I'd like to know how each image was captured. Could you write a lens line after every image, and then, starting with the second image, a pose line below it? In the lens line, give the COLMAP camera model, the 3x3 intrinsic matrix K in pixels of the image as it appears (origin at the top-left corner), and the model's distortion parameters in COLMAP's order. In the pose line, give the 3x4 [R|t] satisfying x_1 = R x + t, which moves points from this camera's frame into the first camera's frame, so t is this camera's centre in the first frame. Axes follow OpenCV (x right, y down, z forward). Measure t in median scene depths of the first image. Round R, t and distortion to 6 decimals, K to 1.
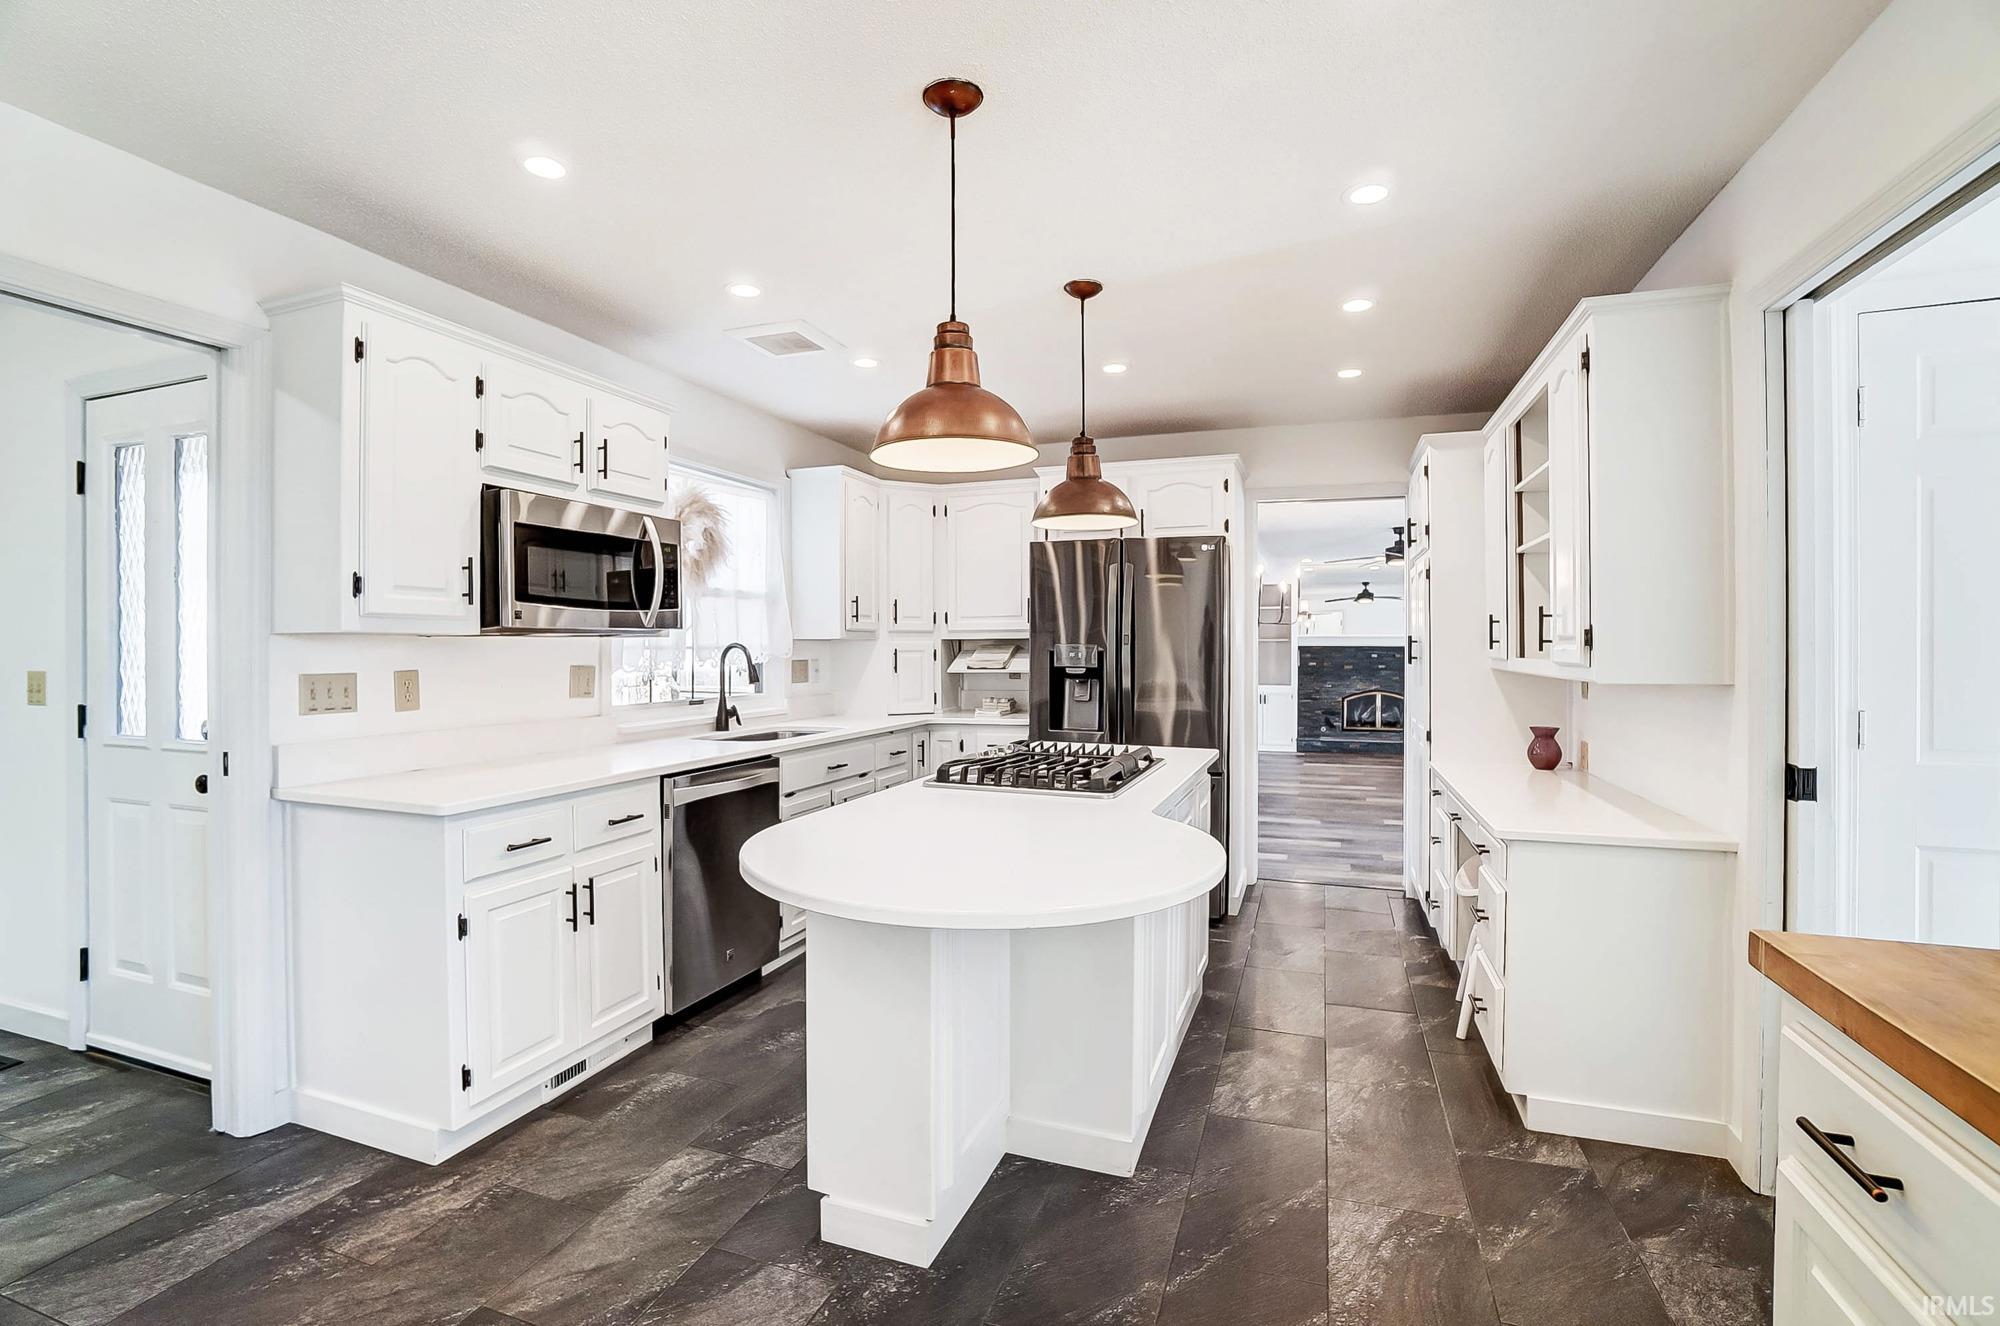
lens RADIAL K [[888.4, 0, 1000.0], [0, 888.4, 663.0], [0, 0, 1]] dist [-0.041799, 0.000140]
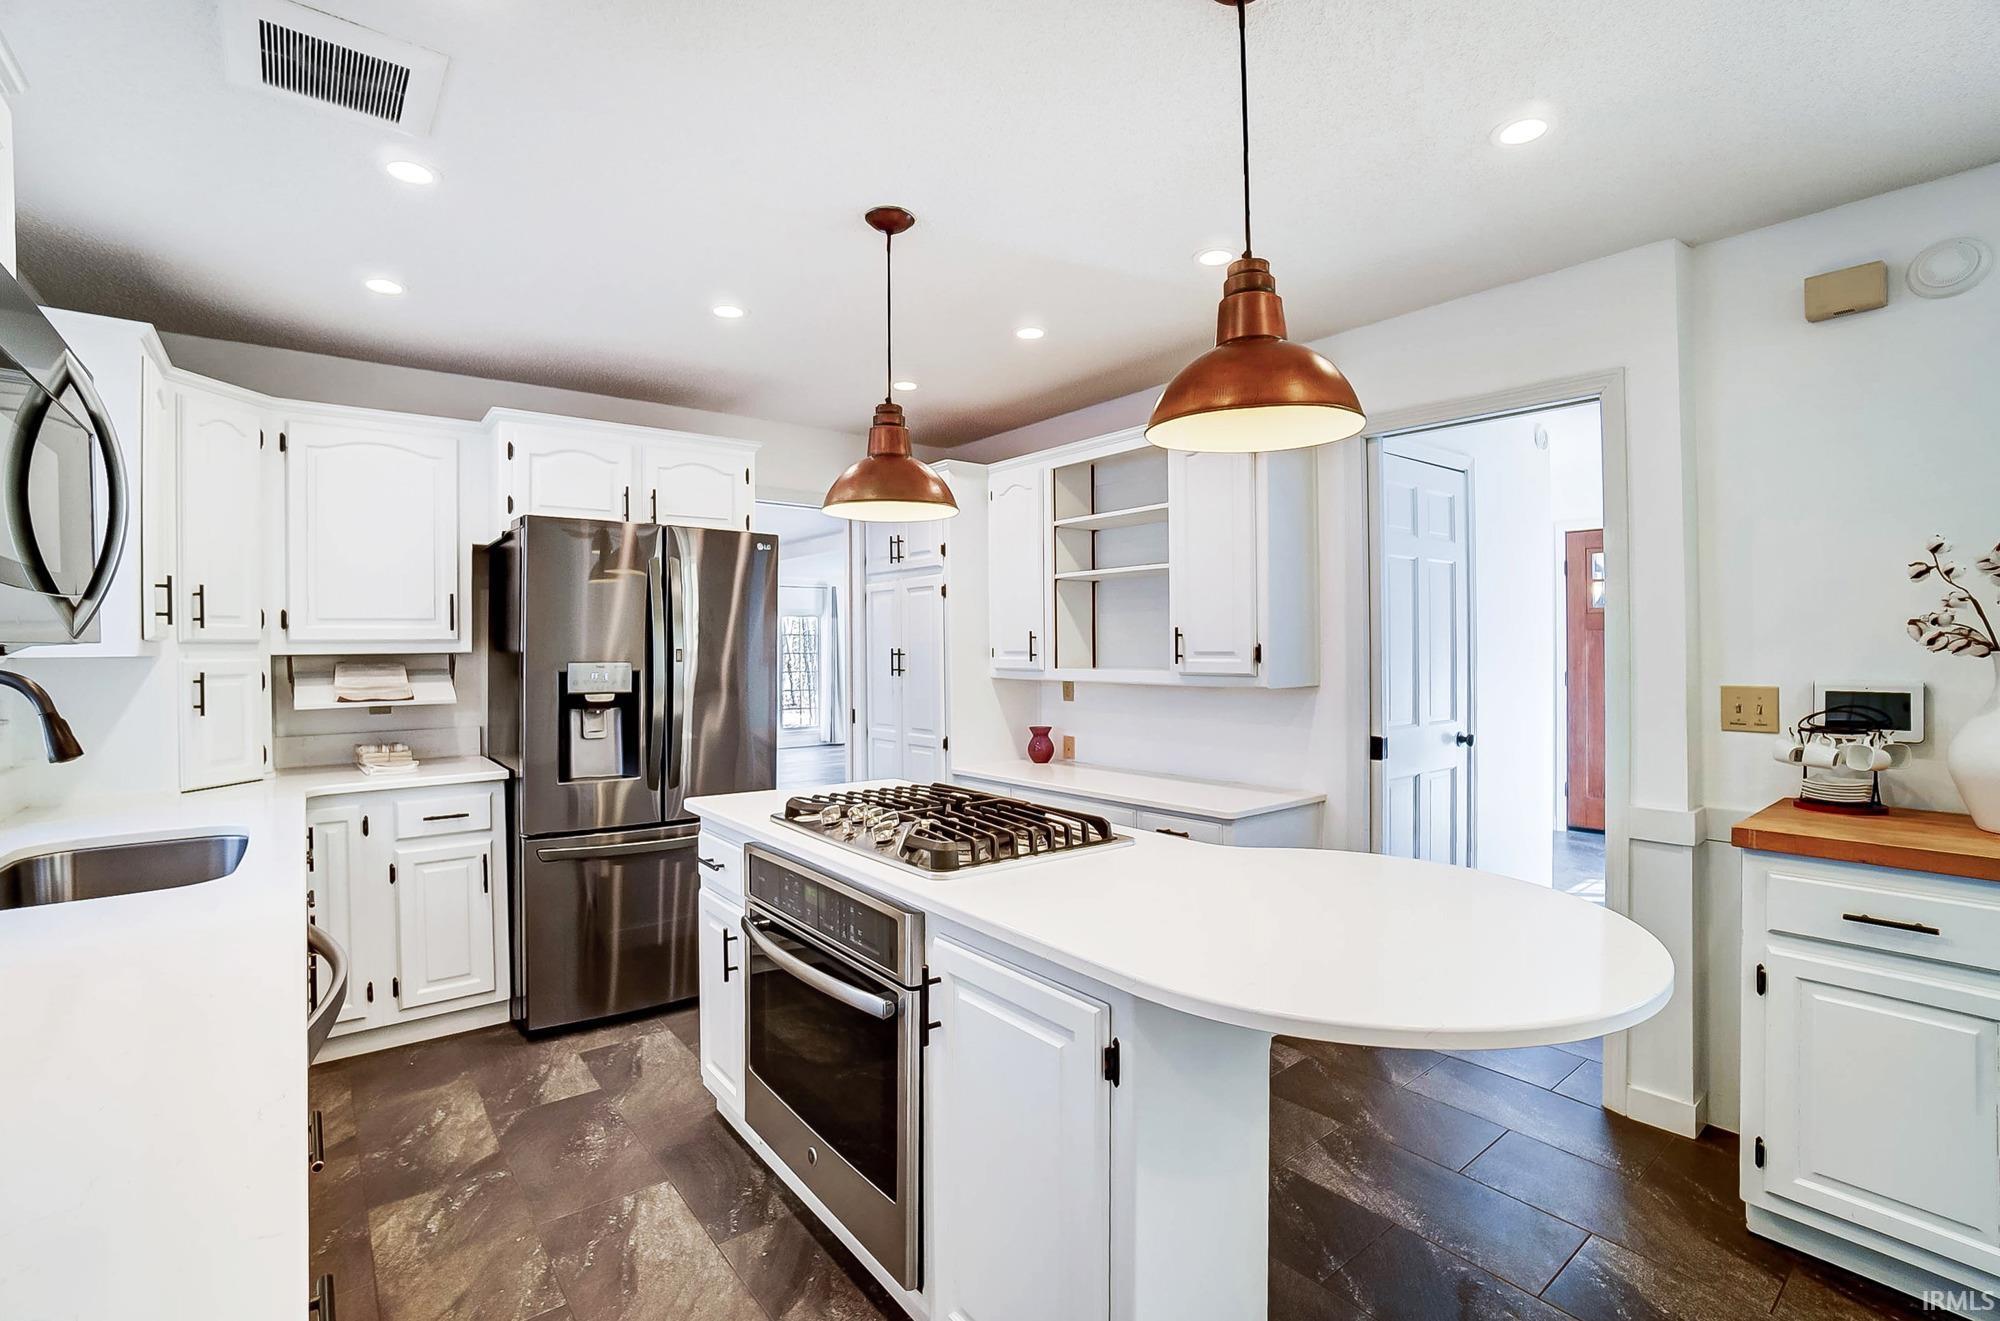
lens RADIAL K [[893.3, 0, 1000.0], [0, 893.3, 660.5], [0, 0, 1]] dist [-0.003399, -0.000144]
pose [[0.528883, -0.011160, 0.848621, -0.379940], [0.021565, 0.999767, -0.000293, -0.015327], [-0.848421, 0.018455, 0.529001, 0.345152]]
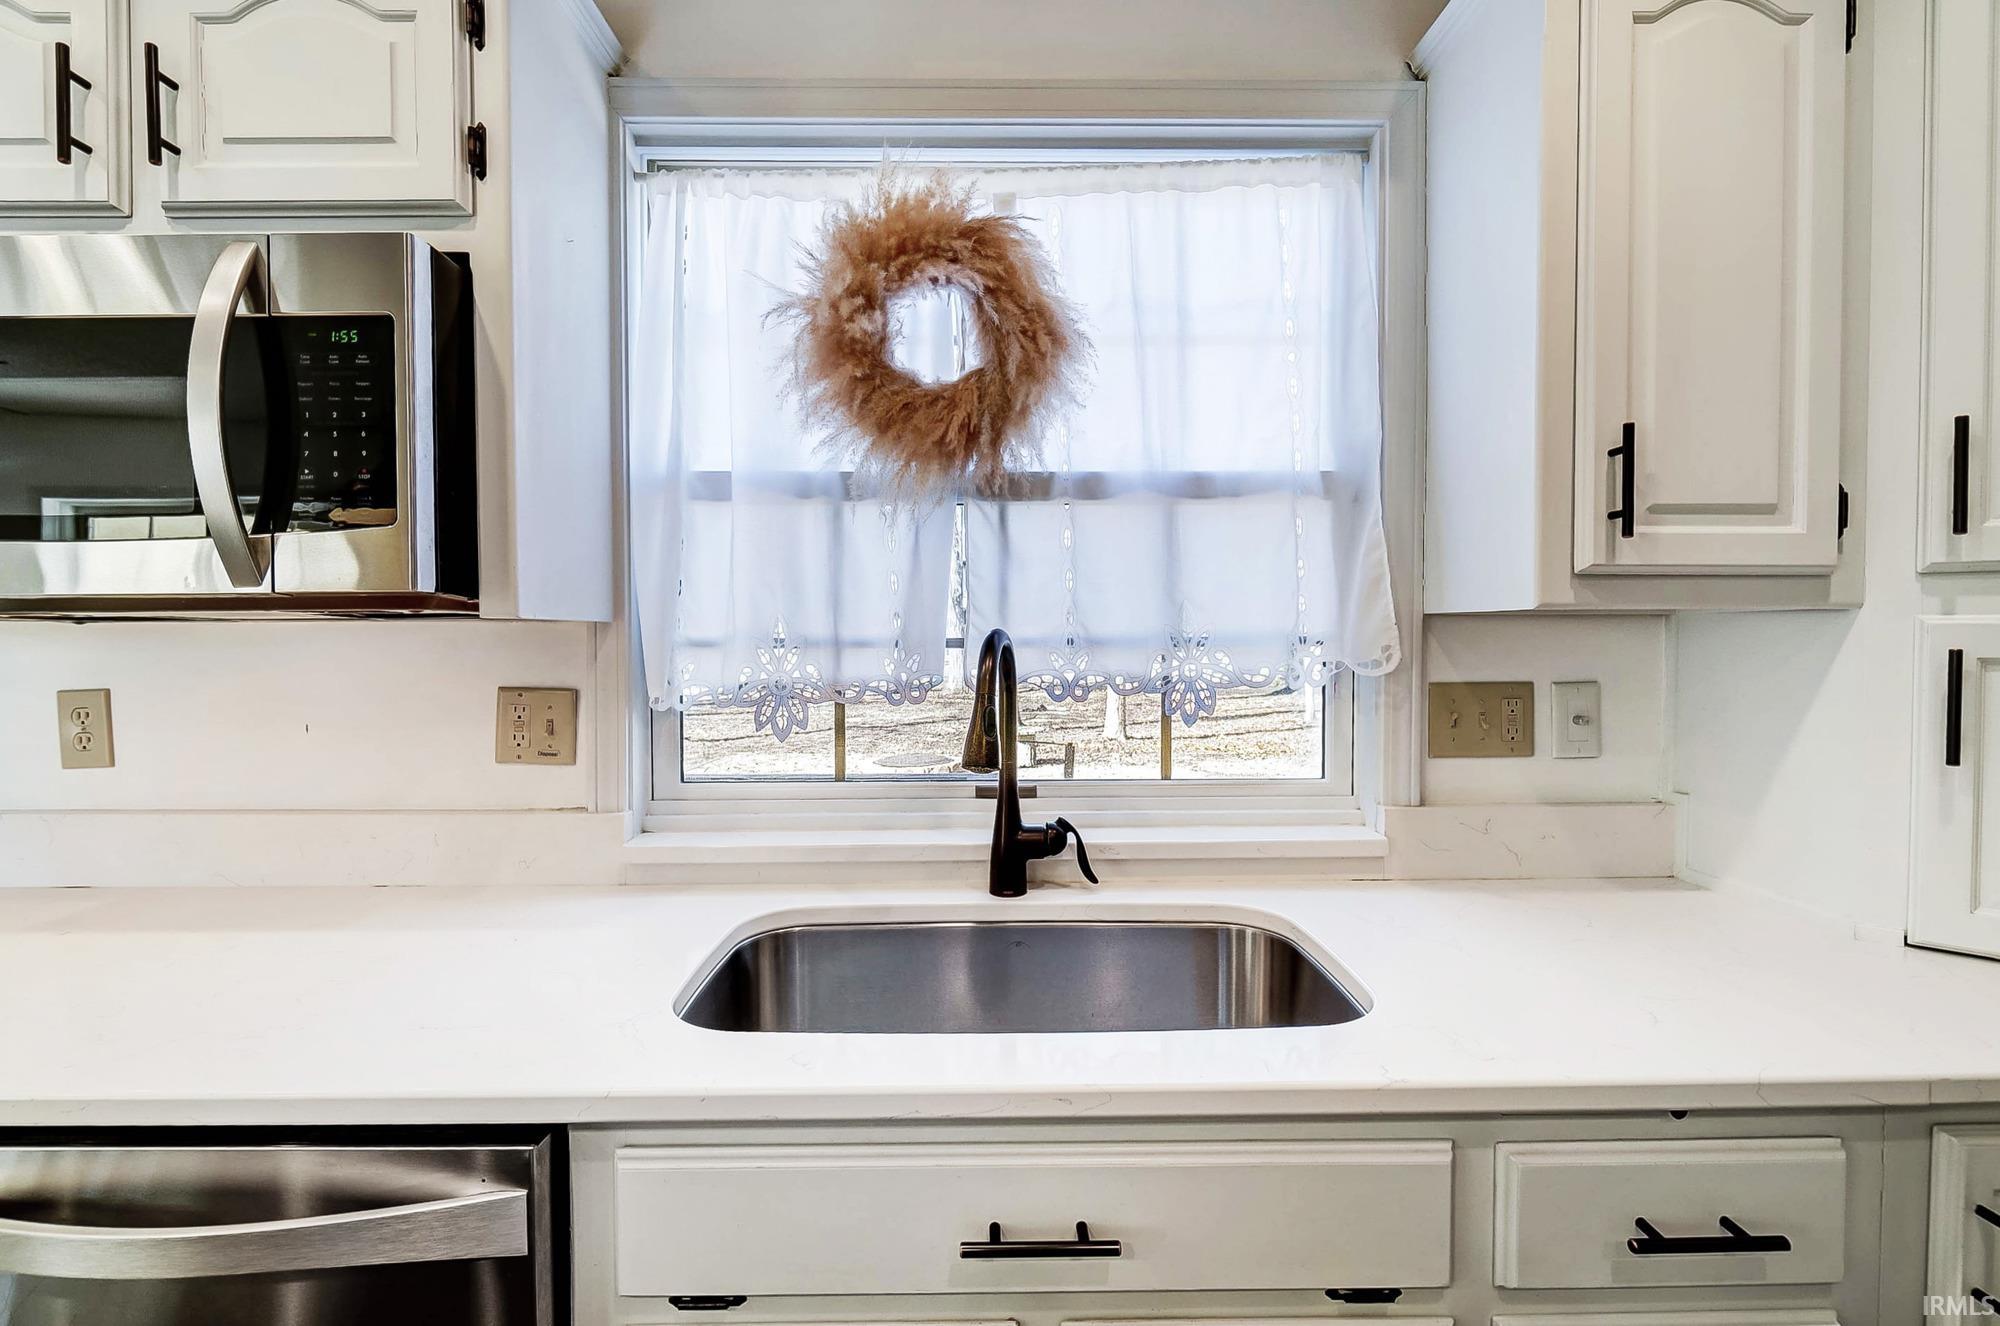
lens RADIAL K [[893.3, 0, 1000.0], [0, 893.3, 663.0], [0, 0, 1]] dist [-0.003399, -0.000144]
pose [[0.351035, 0.031038, -0.935848, 0.002843], [-0.013153, 0.999515, 0.028216, -0.019668], [0.936270, 0.002404, 0.351273, 0.869136]]
